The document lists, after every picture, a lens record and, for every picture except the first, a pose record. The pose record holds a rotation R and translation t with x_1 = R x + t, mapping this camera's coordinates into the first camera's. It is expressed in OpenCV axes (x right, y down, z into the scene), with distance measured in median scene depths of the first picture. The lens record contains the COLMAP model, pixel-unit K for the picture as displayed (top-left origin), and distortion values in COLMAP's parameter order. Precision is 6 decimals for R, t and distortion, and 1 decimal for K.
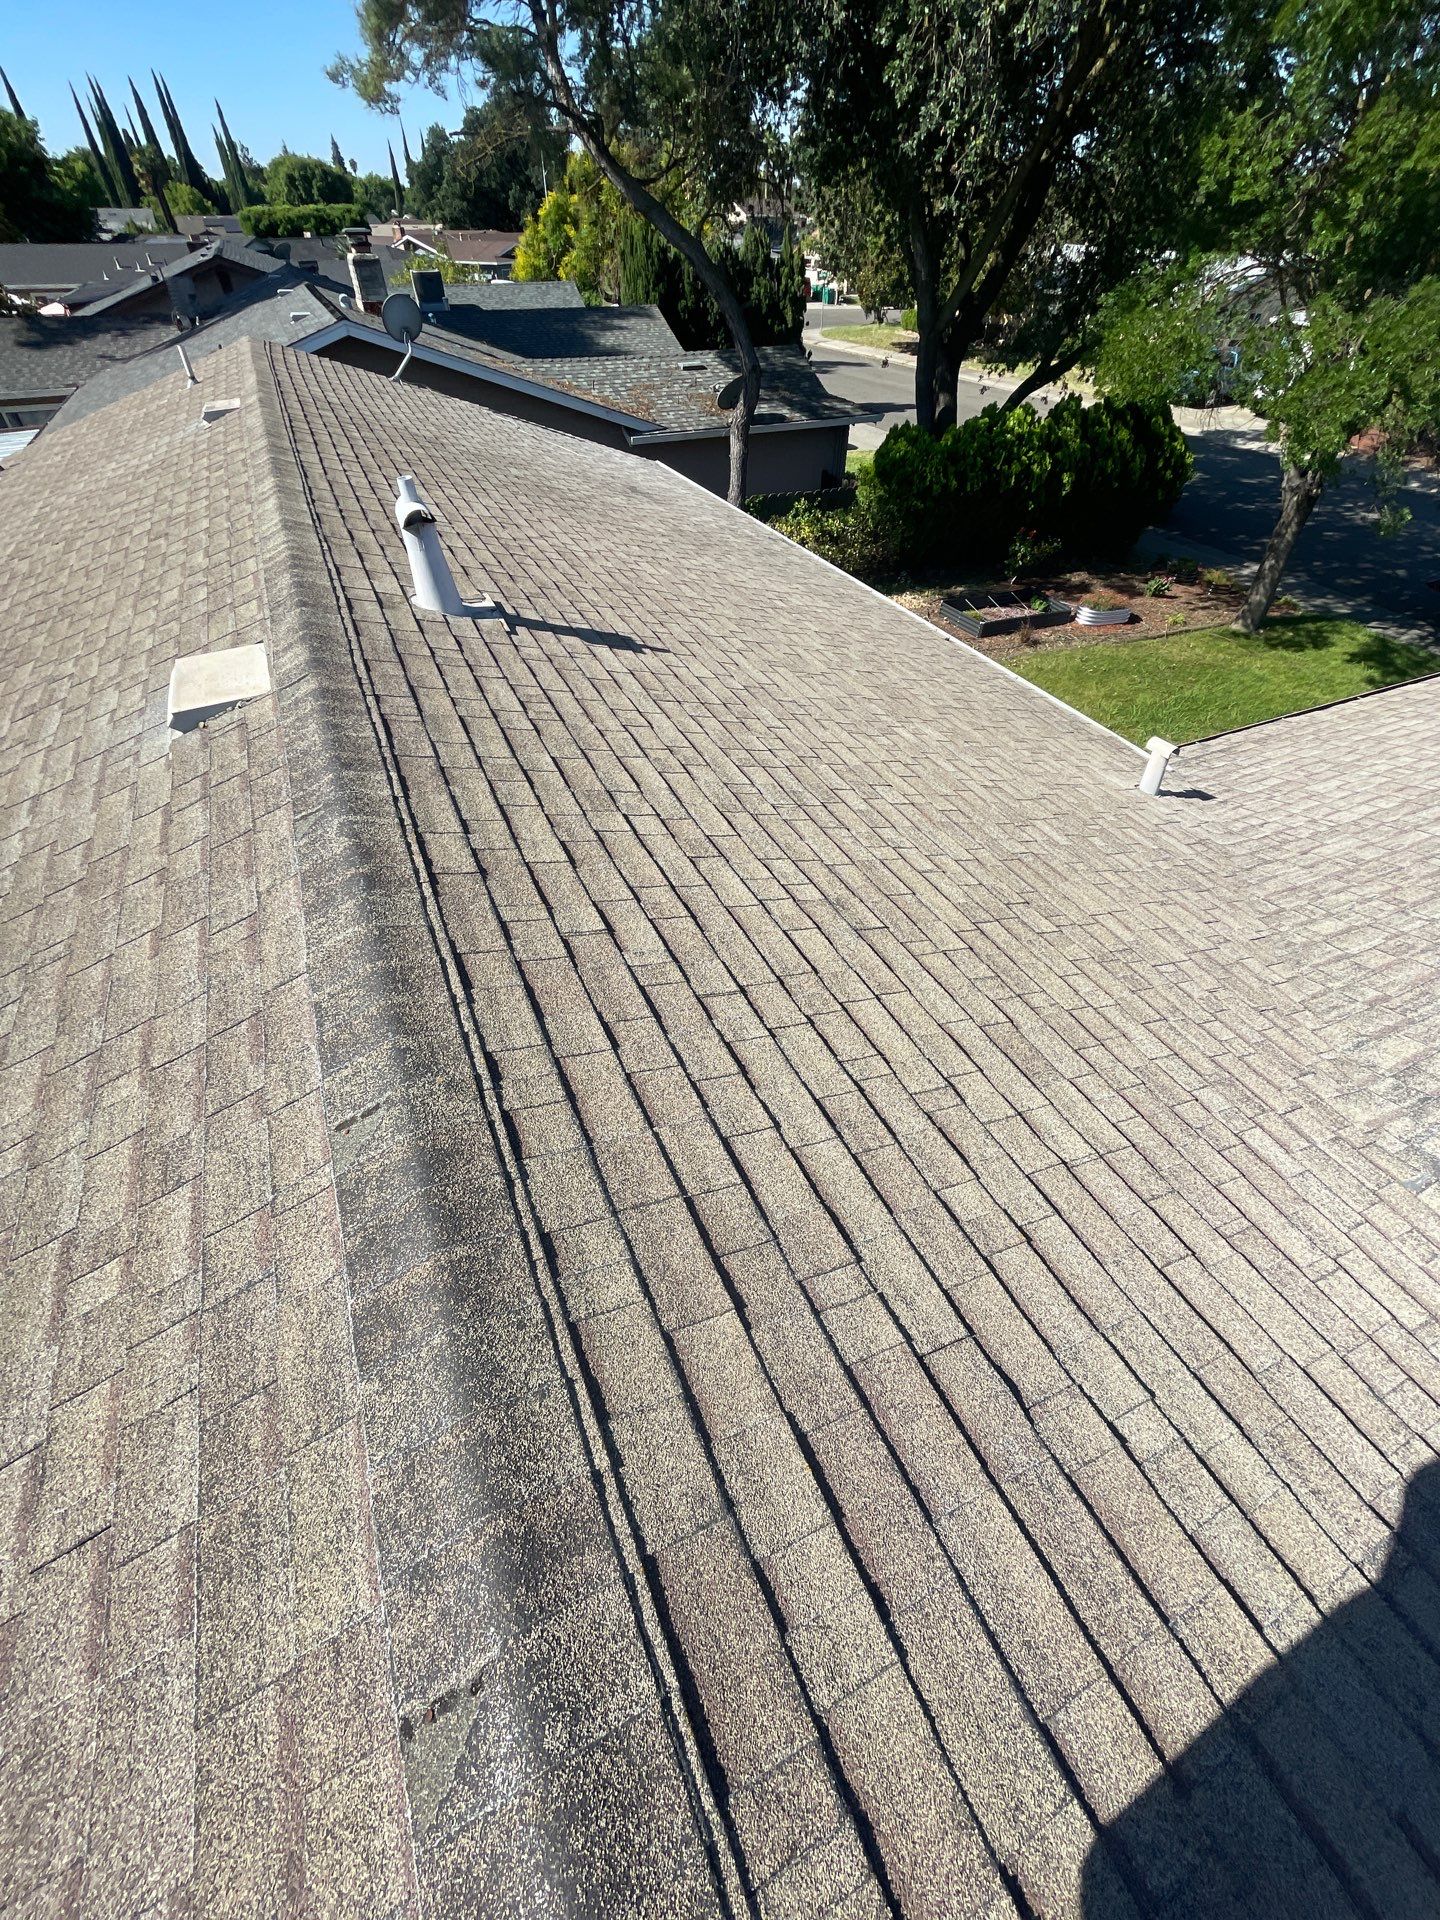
lens RADIAL K [[764.3, 0, 719.2], [0, 764.3, 970.5], [0, 0, 1]] dist [-0.006703, 0.000239]
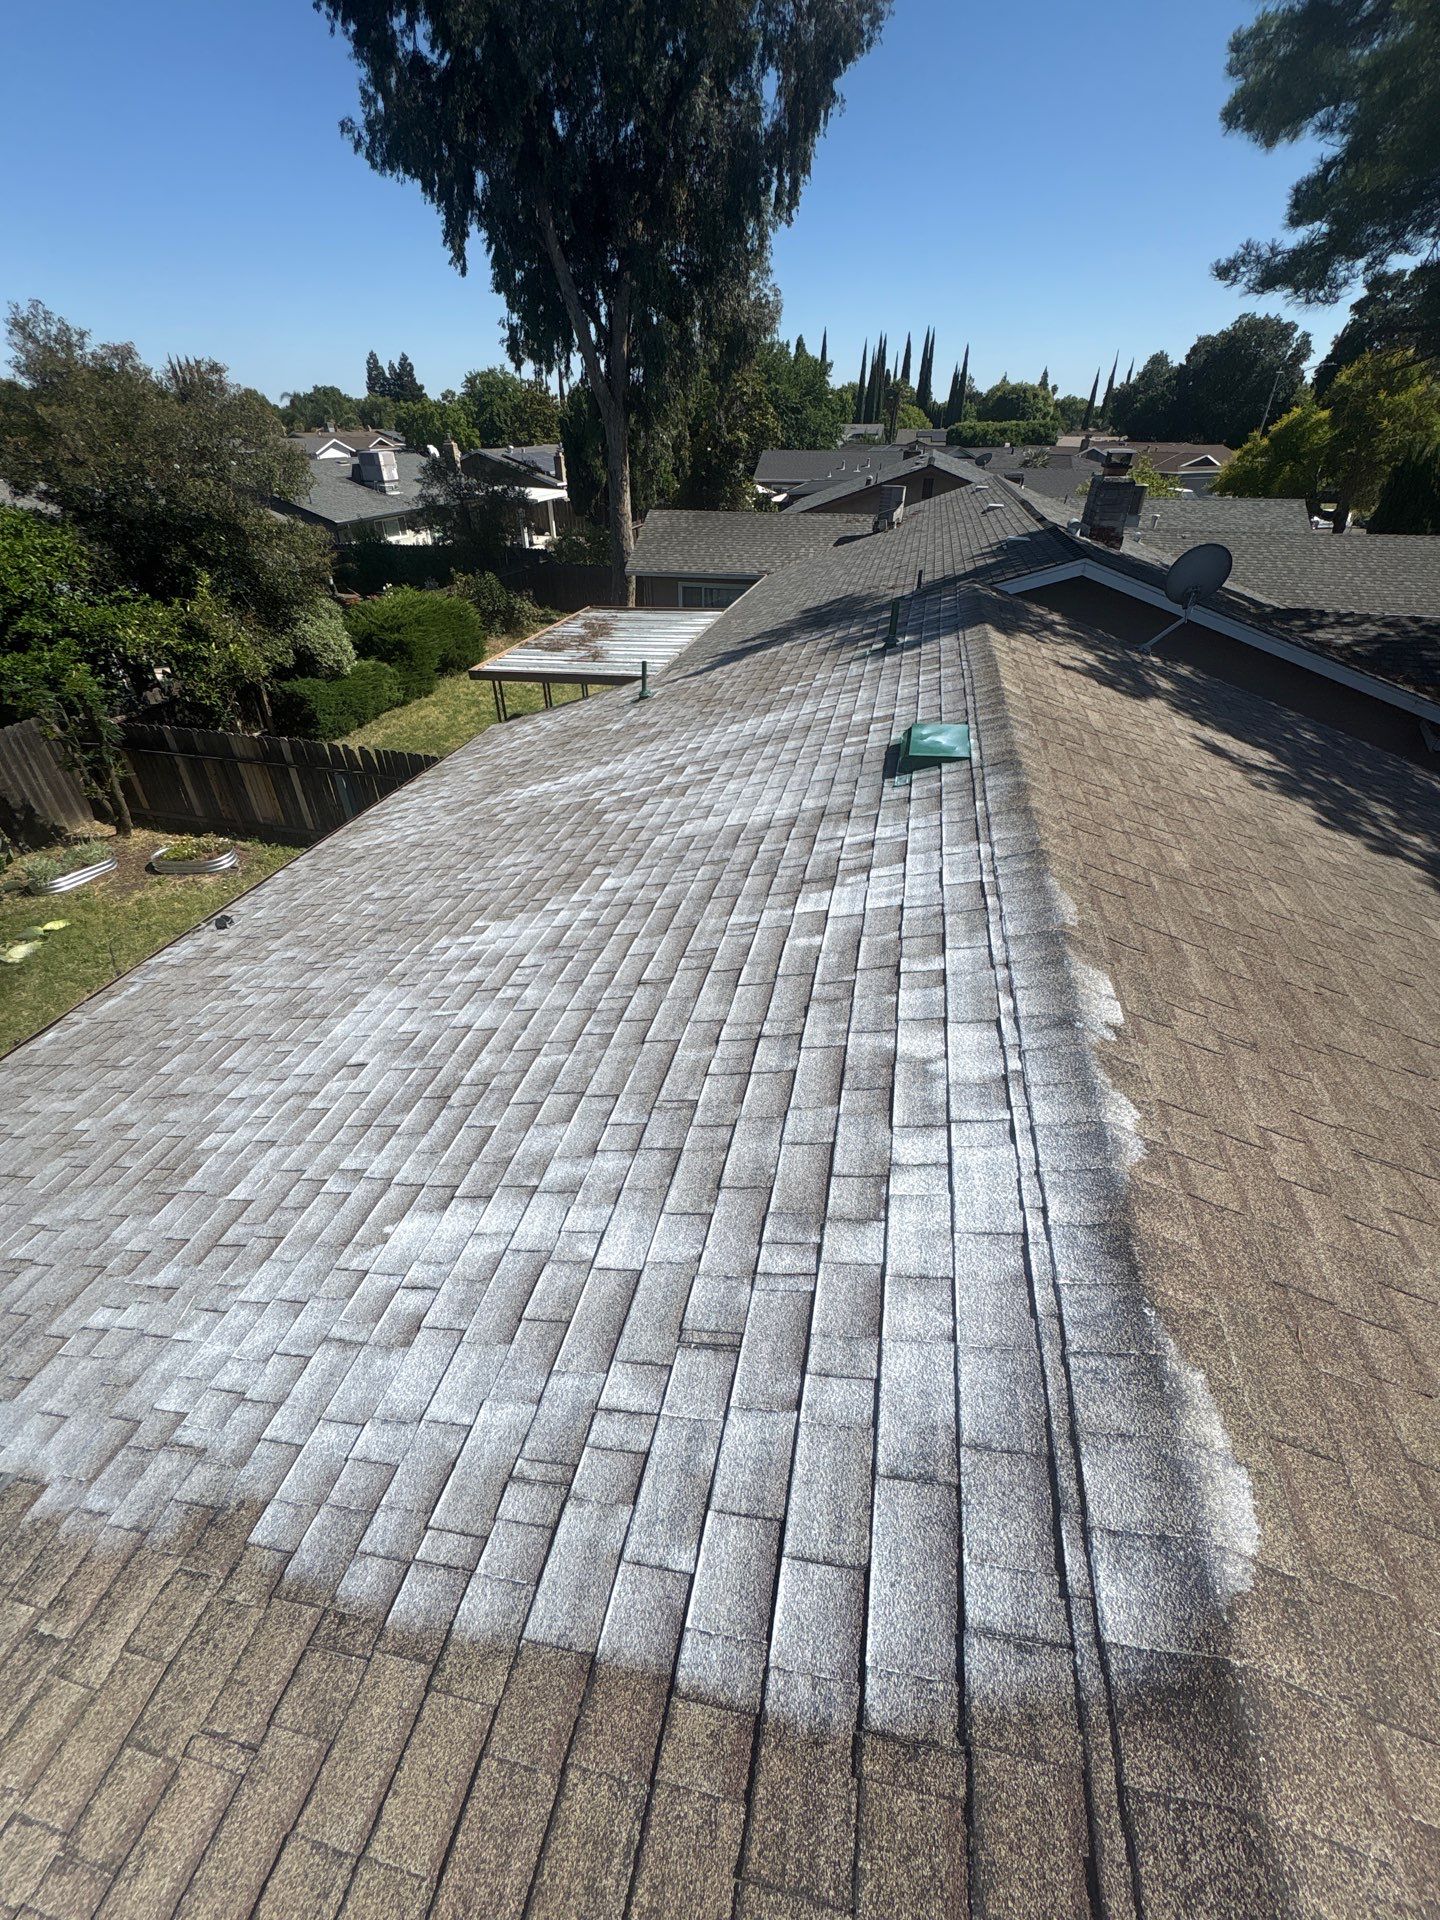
lens RADIAL K [[764.3, 0, 728.5], [0, 764.3, 966.9], [0, 0, 1]] dist [-0.006703, 0.000239]
pose [[0.797293, 0.344034, -0.495948, -0.310350], [-0.421461, 0.905499, -0.049412, -0.349174], [0.432081, 0.248419, 0.866945, 0.336090]]
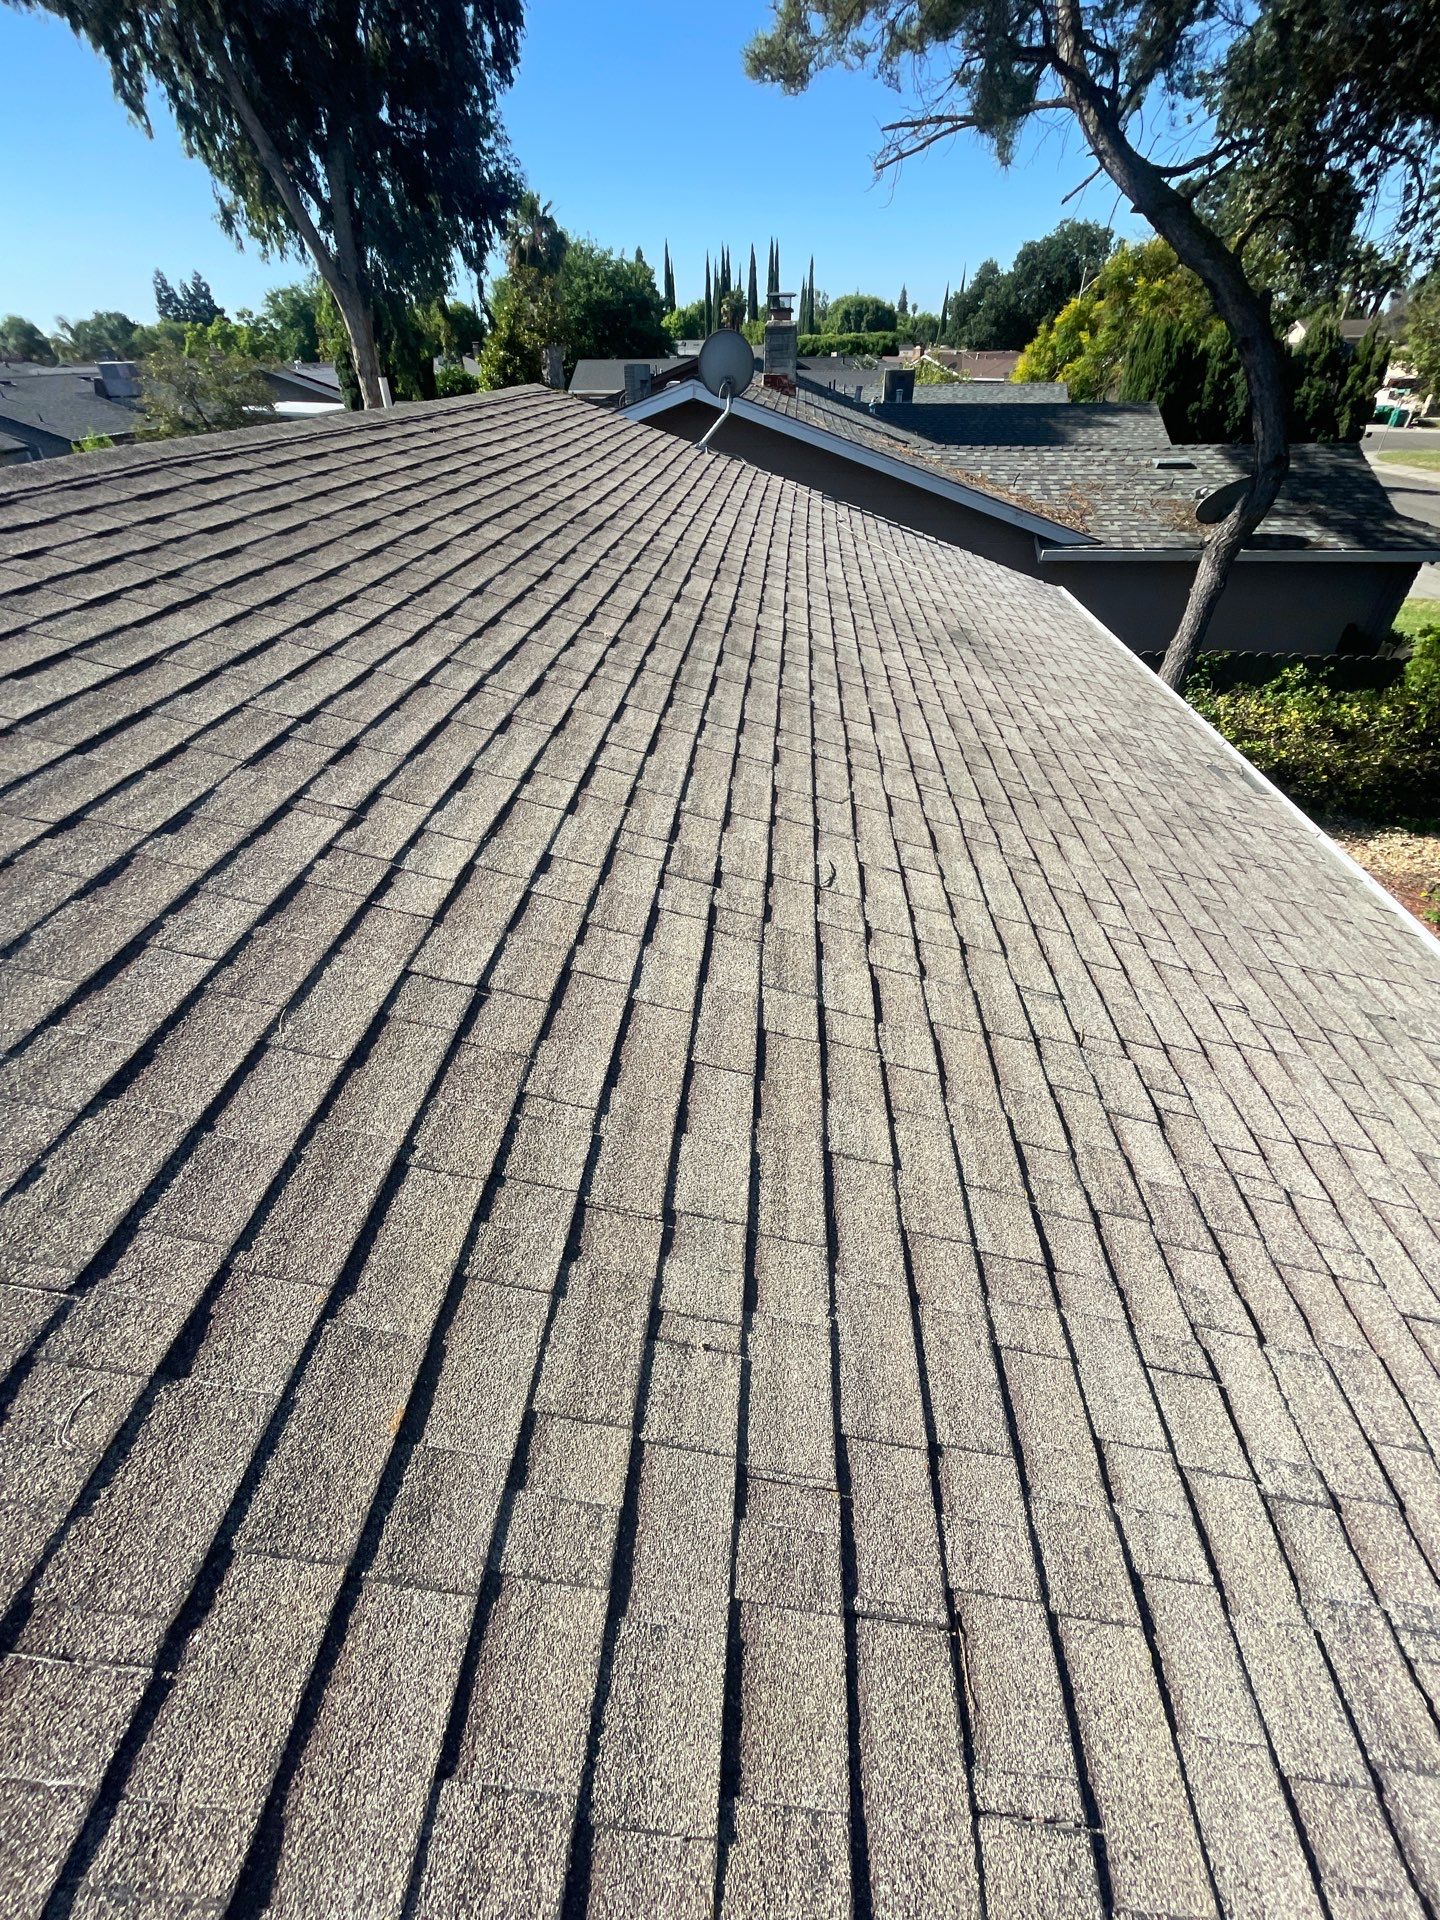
lens RADIAL K [[772.9, 0, 724.1], [0, 772.9, 973.4], [0, 0, 1]] dist [-0.005893, -0.000570]
pose [[0.873686, 0.292397, -0.388815, 0.024352], [-0.330397, 0.943262, -0.033066, -0.314657], [0.357086, 0.157353, 0.920722, 0.450372]]
